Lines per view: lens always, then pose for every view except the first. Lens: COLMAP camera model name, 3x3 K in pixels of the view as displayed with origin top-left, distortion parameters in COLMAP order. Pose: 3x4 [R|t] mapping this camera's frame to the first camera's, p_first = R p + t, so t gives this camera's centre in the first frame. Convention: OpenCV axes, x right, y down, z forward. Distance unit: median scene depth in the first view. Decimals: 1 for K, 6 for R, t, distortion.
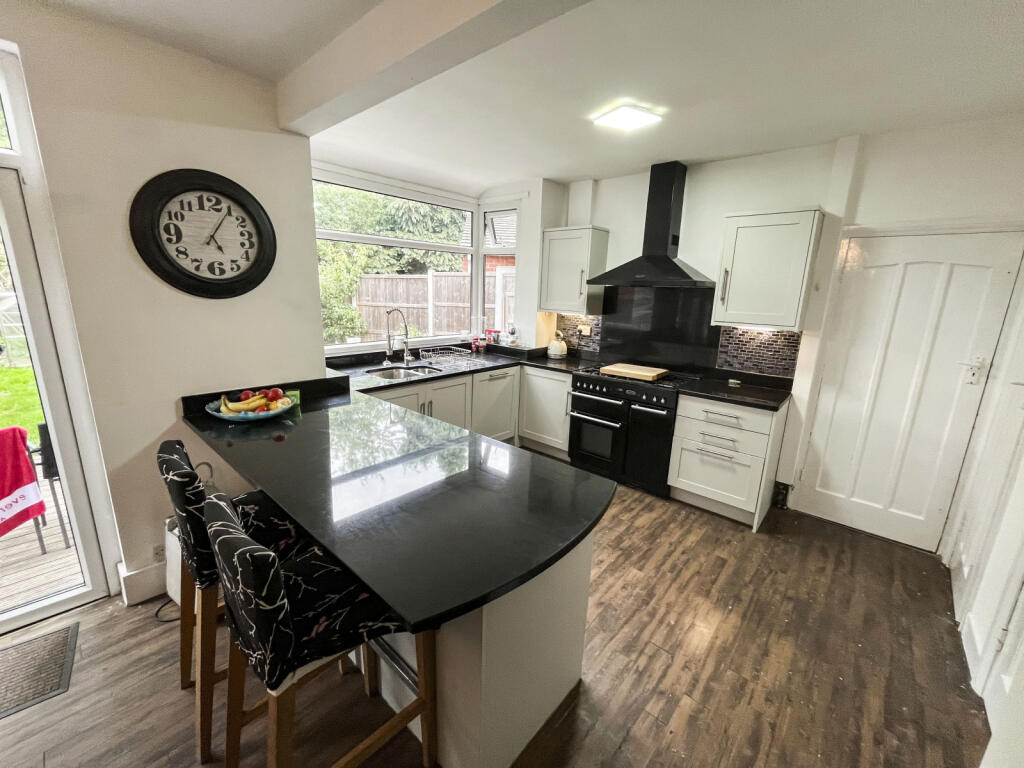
lens RADIAL K [[413.0, 0, 508.4], [0, 413.0, 381.9], [0, 0, 1]] dist [-0.001656, 0.000067]
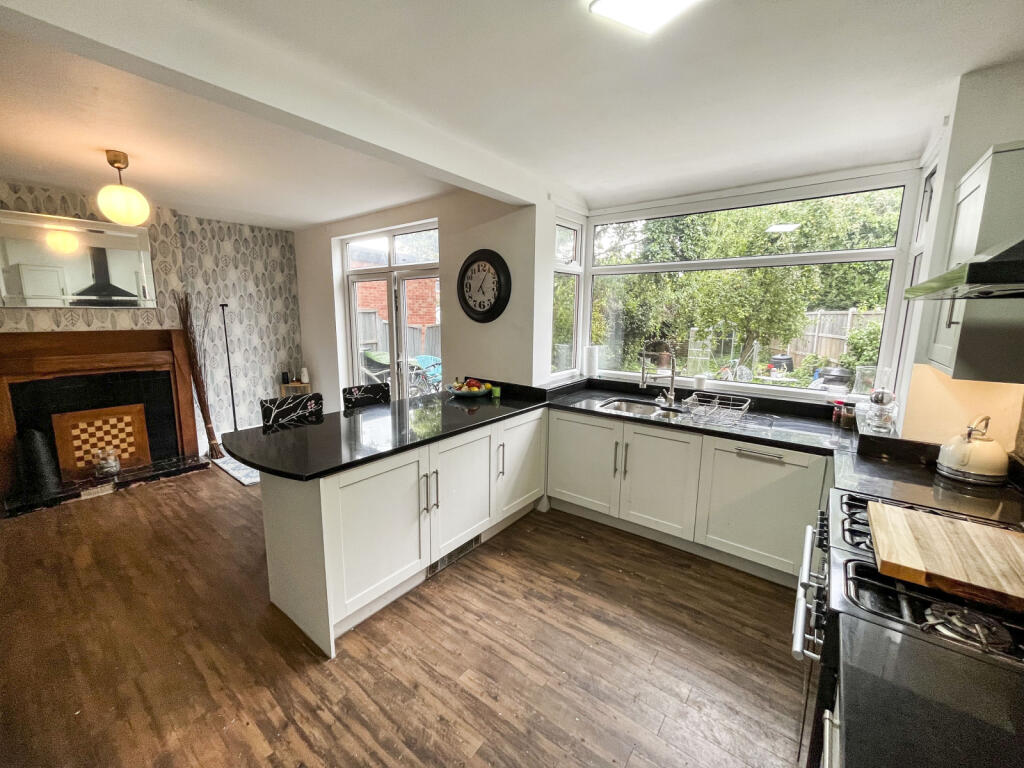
lens RADIAL K [[413.0, 0, 507.9], [0, 413.0, 382.7], [0, 0, 1]] dist [-0.001656, 0.000067]
pose [[0.064918, 0.141842, -0.987758, 1.044271], [-0.229479, 0.965440, 0.123555, -0.208347], [0.971146, 0.218648, 0.095225, 1.047062]]
